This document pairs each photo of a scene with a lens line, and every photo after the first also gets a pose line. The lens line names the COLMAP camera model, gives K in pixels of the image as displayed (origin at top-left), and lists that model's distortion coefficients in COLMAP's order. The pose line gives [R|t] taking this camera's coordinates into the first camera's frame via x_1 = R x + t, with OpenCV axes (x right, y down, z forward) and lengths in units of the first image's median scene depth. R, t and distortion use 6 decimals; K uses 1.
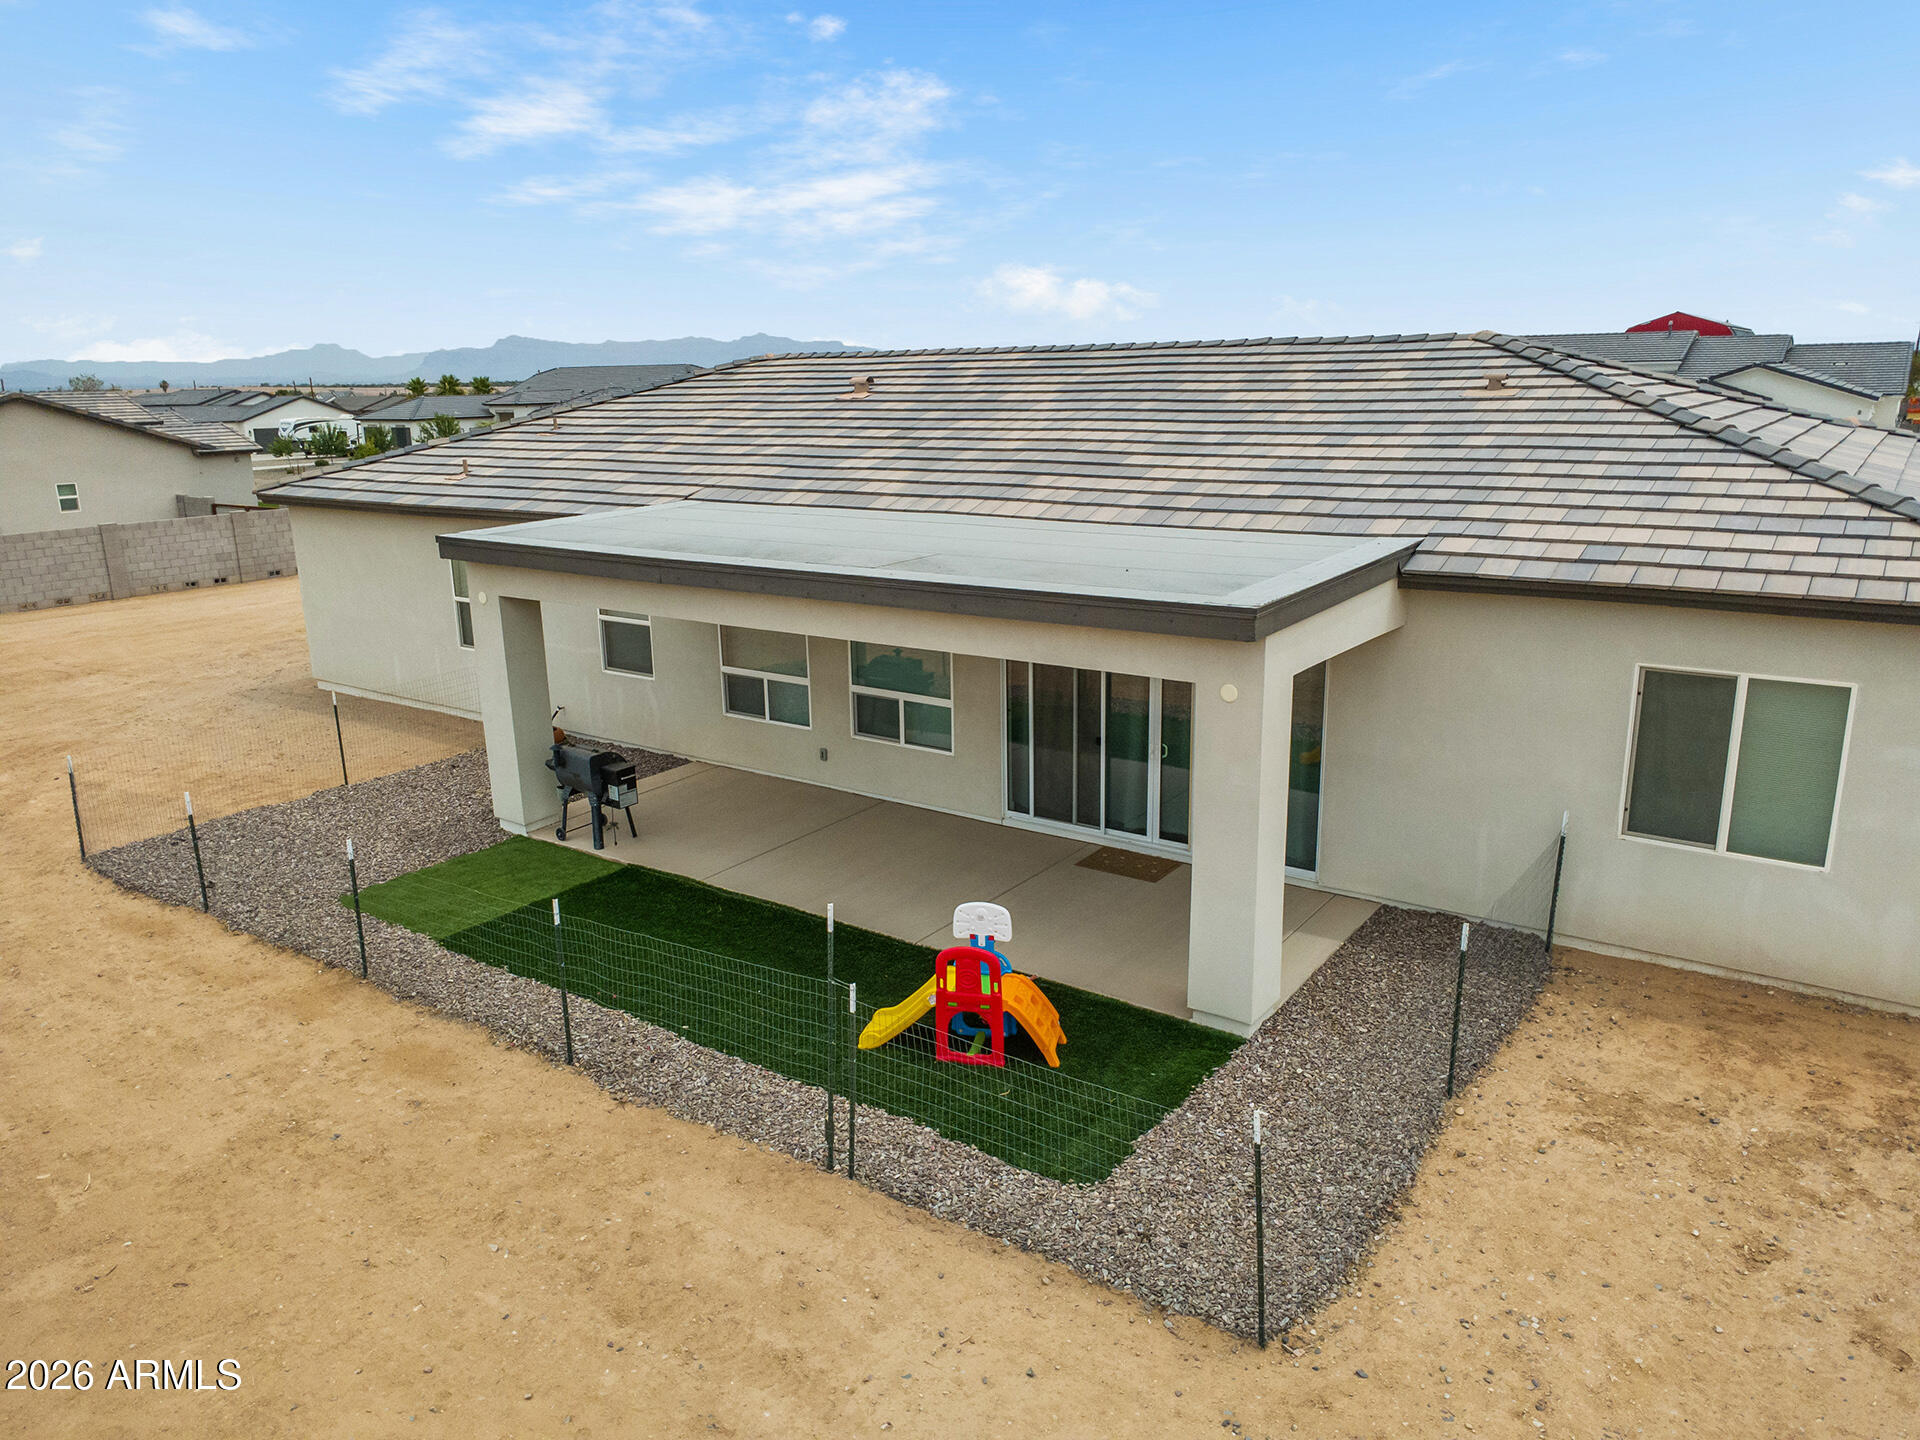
lens RADIAL K [[1346.1, 0, 959.0], [0, 1346.1, 713.3], [0, 0, 1]] dist [0.002717, -0.000594]
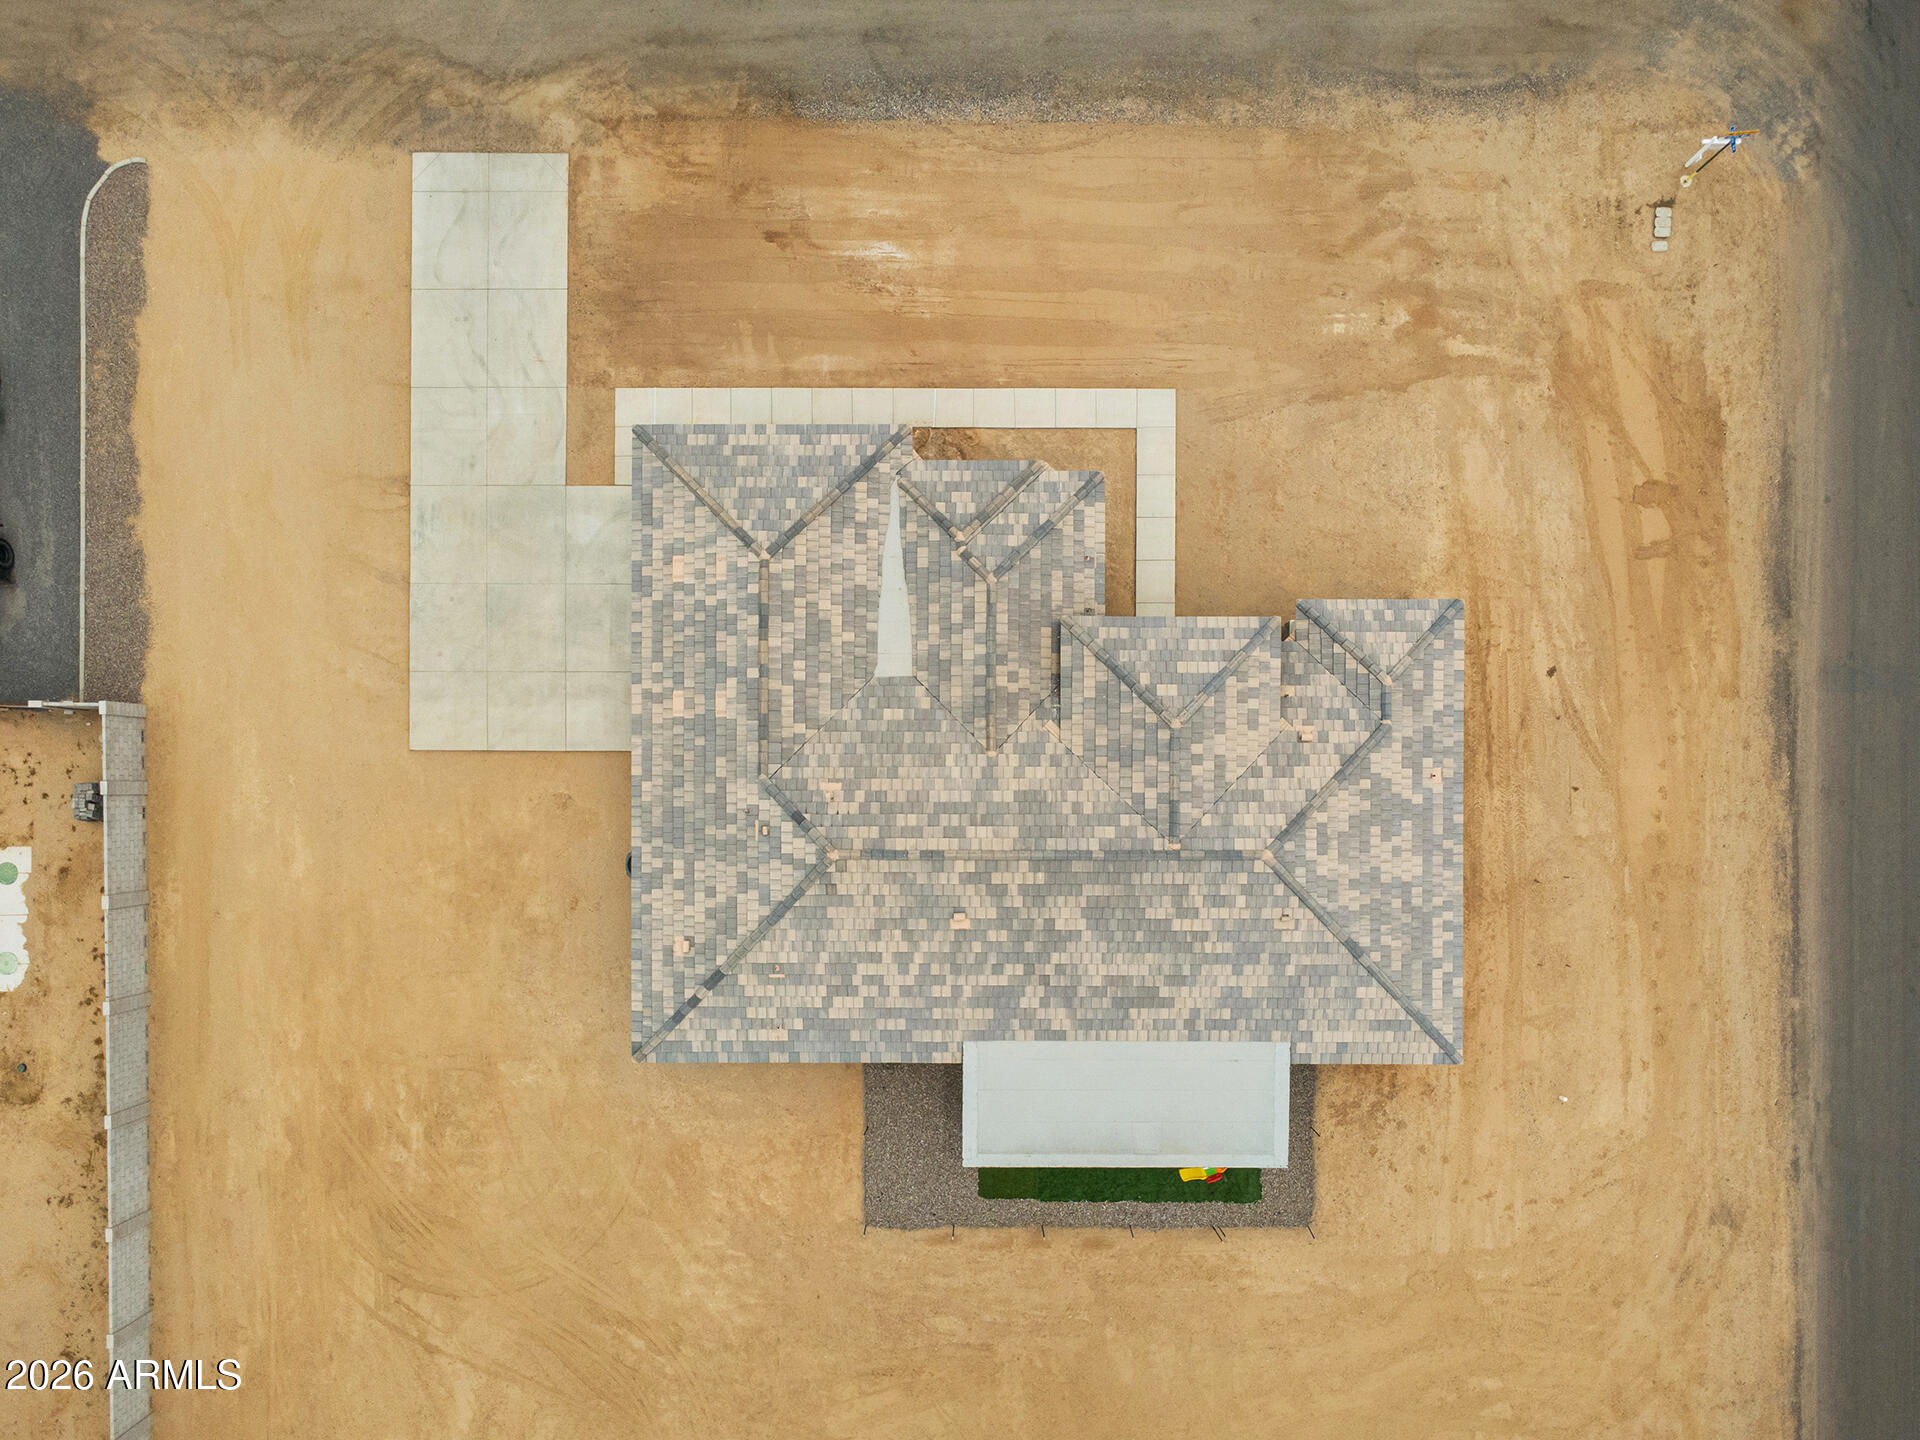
lens RADIAL K [[1364.7, 0, 997.8], [0, 1364.7, 788.0], [0, 0, 1]] dist [0.002310, 0.001464]
pose [[0.816860, -0.576452, 0.021045, 0.058347], [0.124277, 0.211500, 0.969445, -3.656200], [-0.563289, -0.789285, 0.244406, 1.121452]]
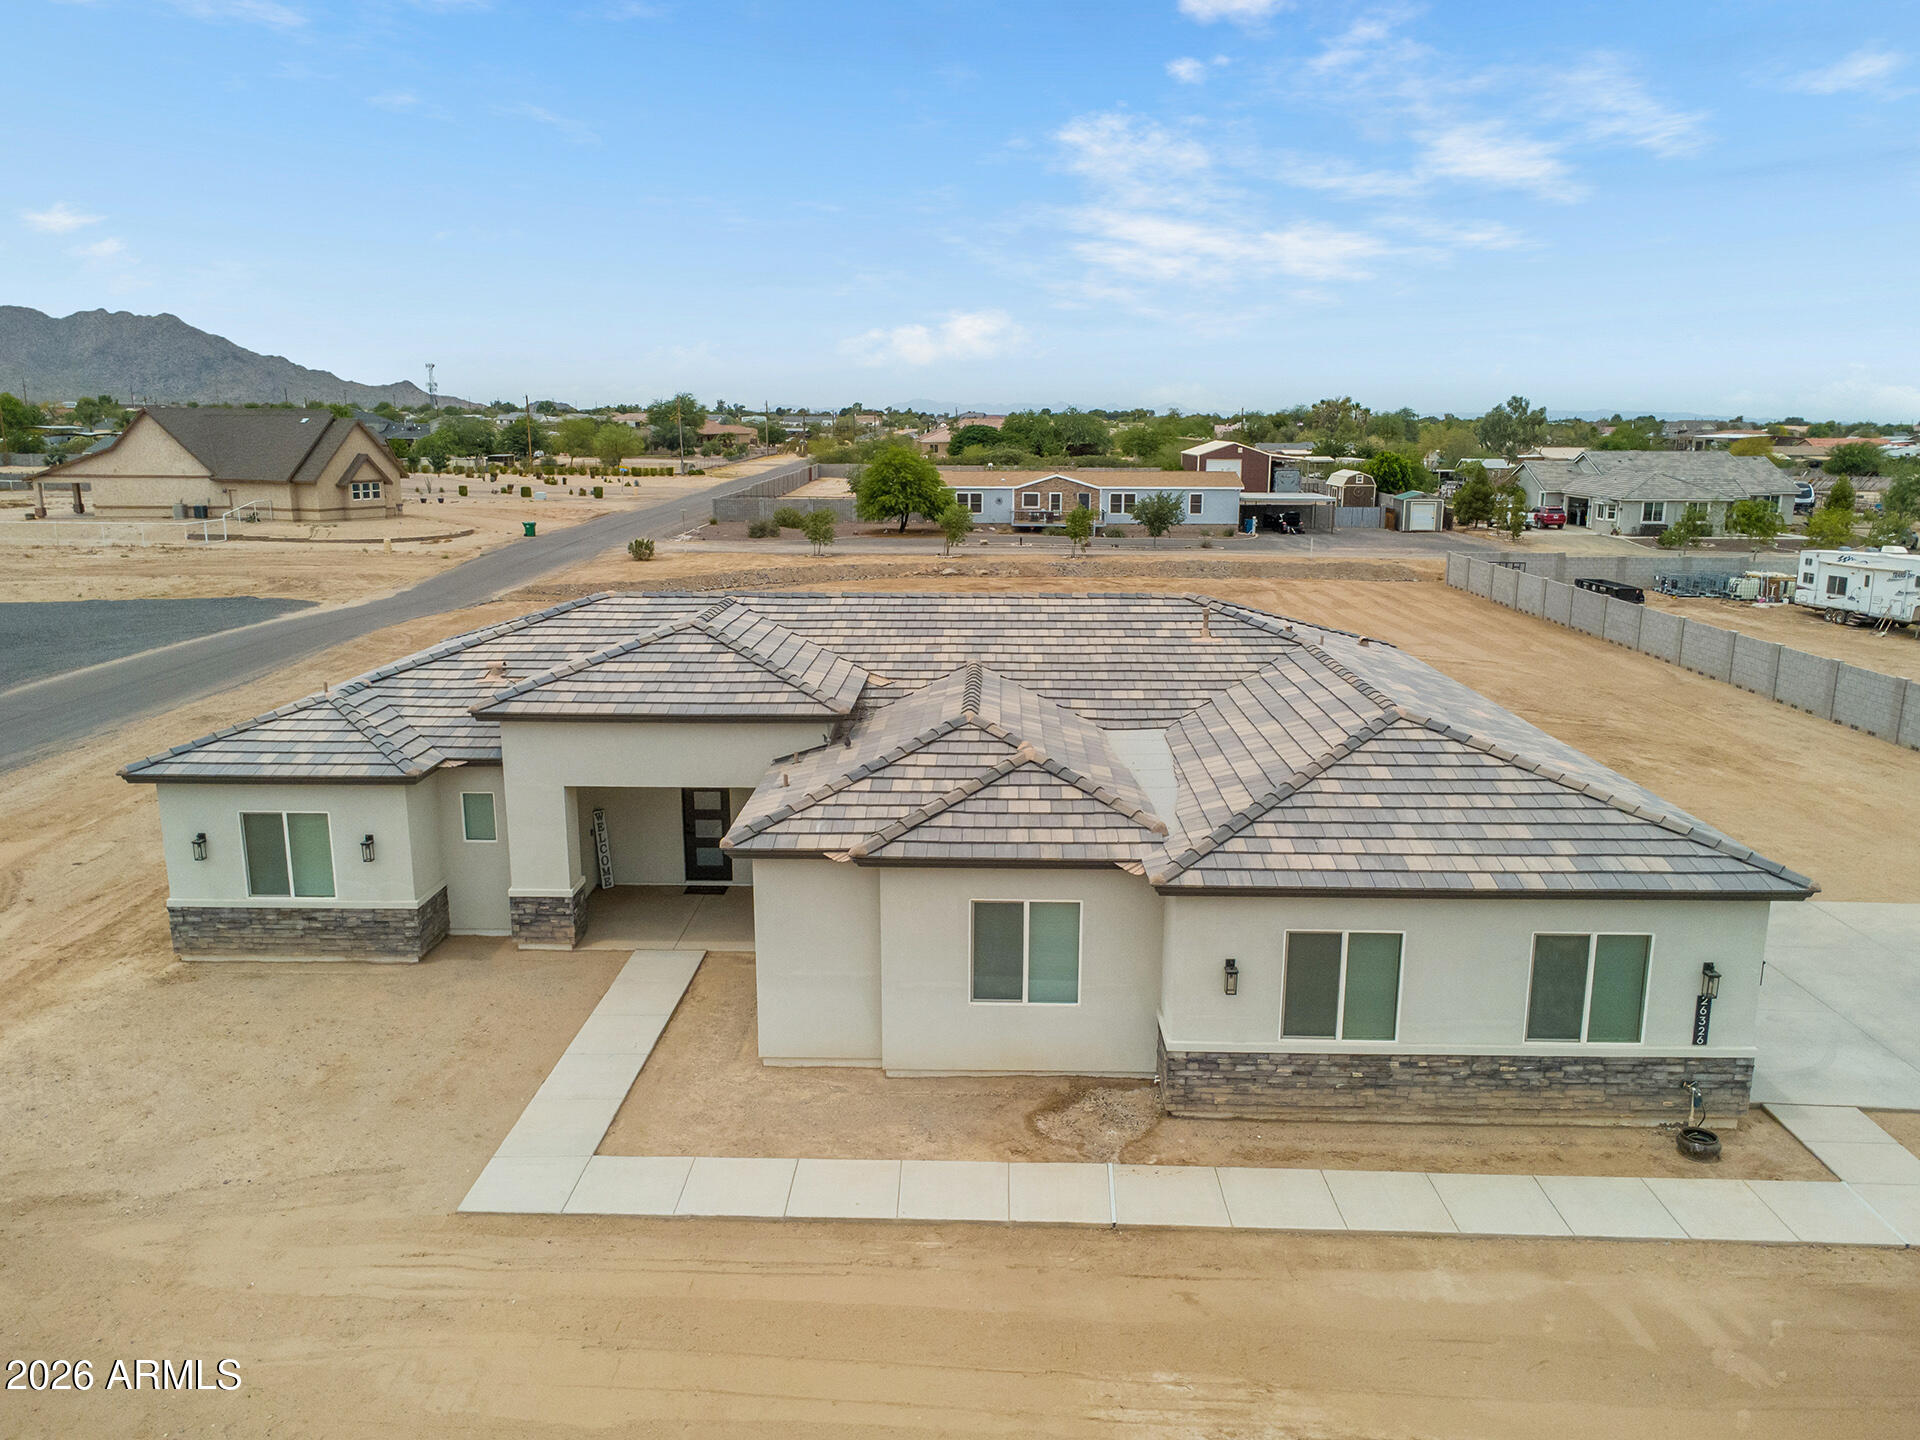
lens RADIAL K [[1400.4, 0, 958.4], [0, 1400.4, 720.5], [0, 0, 1]] dist [0.002563, 0.001374]
pose [[-0.831074, 0.135527, -0.539396, 1.425229], [-0.121320, 0.902322, 0.413637, -1.309540], [0.542768, 0.409203, -0.733455, 3.701667]]
